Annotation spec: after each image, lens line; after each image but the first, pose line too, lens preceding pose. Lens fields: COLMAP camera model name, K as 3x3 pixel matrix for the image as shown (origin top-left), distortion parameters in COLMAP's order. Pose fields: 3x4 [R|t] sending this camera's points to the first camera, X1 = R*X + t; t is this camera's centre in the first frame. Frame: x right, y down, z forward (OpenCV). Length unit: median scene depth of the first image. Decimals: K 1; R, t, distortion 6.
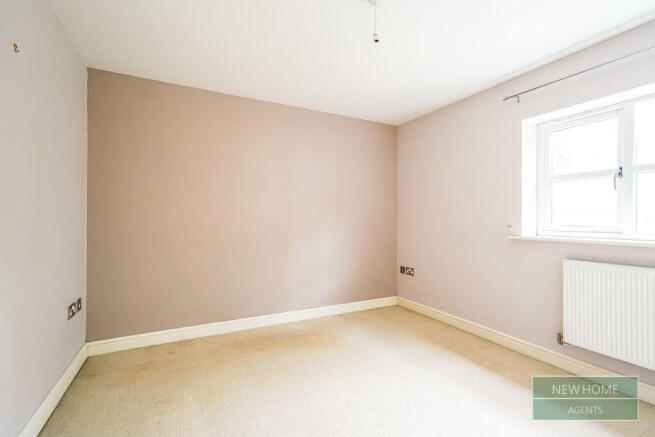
lens RADIAL K [[301.2, 0, 327.5], [0, 301.2, 218.5], [0, 0, 1]] dist [0.001600, 0.000422]
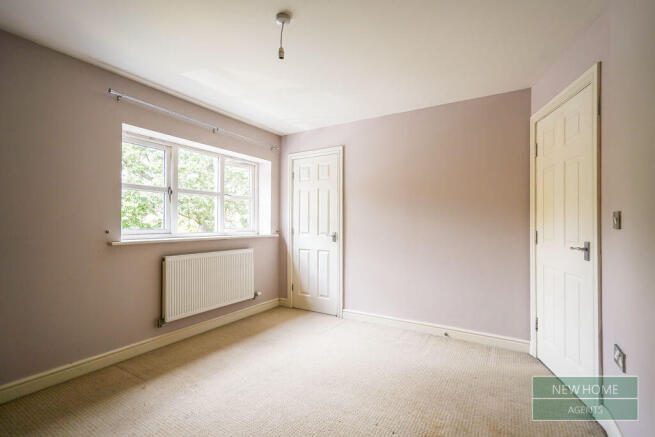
lens RADIAL K [[301.2, 0, 327.5], [0, 301.2, 218.5], [0, 0, 1]] dist [0.001600, 0.000422]
pose [[-0.517714, -0.002061, 0.855551, -0.630504], [-0.003477, 0.999994, 0.000305, -0.022537], [-0.855546, -0.002817, -0.517718, 1.077539]]
